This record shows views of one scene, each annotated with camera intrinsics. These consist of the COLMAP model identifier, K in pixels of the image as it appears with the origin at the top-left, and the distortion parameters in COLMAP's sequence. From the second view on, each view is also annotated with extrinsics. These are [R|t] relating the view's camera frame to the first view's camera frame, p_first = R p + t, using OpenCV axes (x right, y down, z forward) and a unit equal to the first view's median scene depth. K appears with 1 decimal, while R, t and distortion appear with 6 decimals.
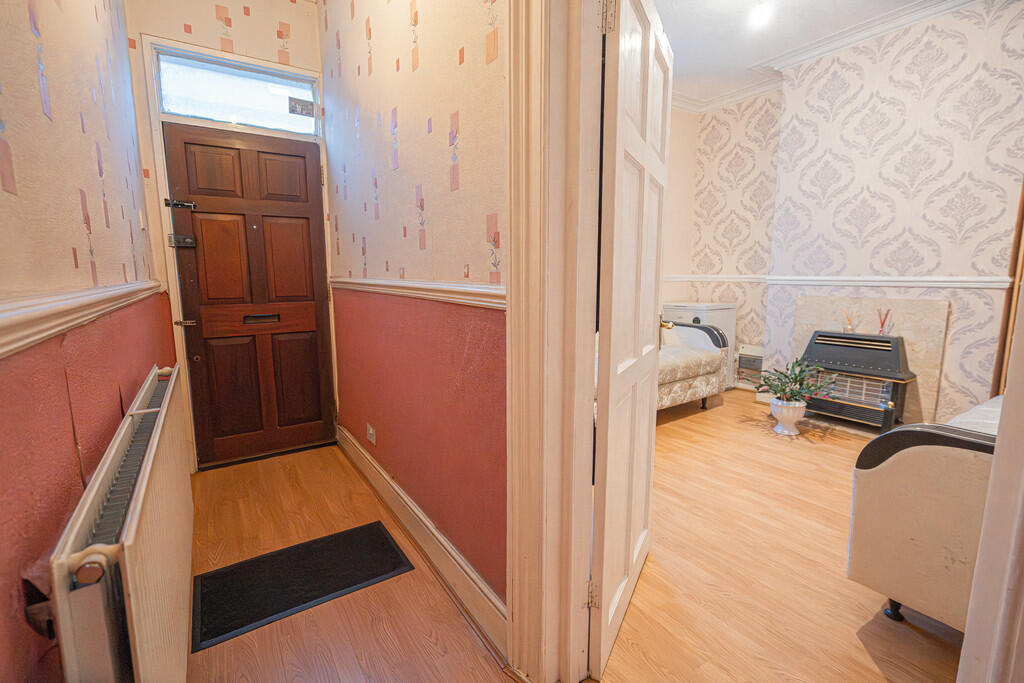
lens RADIAL K [[466.6, 0, 505.9], [0, 466.6, 340.9], [0, 0, 1]] dist [0.000149, -0.000577]
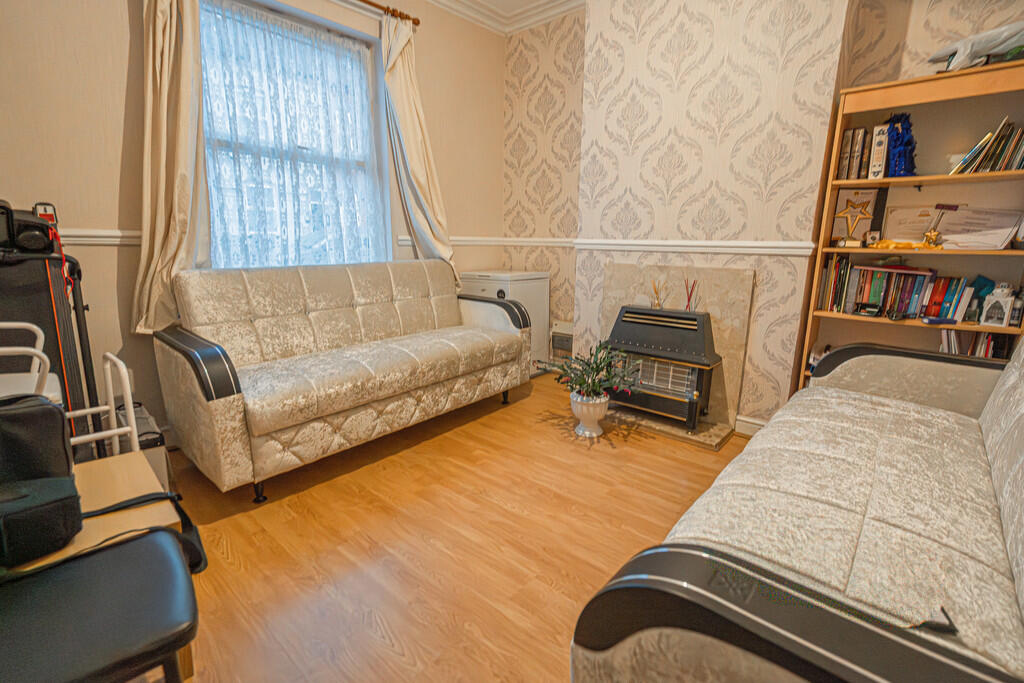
lens RADIAL K [[466.6, 0, 515.5], [0, 466.6, 340.1], [0, 0, 1]] dist [0.000149, -0.000577]
pose [[0.960246, -0.040625, 0.276183, 0.260297], [0.021895, 0.997267, 0.070567, -0.025273], [-0.278295, -0.061715, 0.958511, 0.265623]]
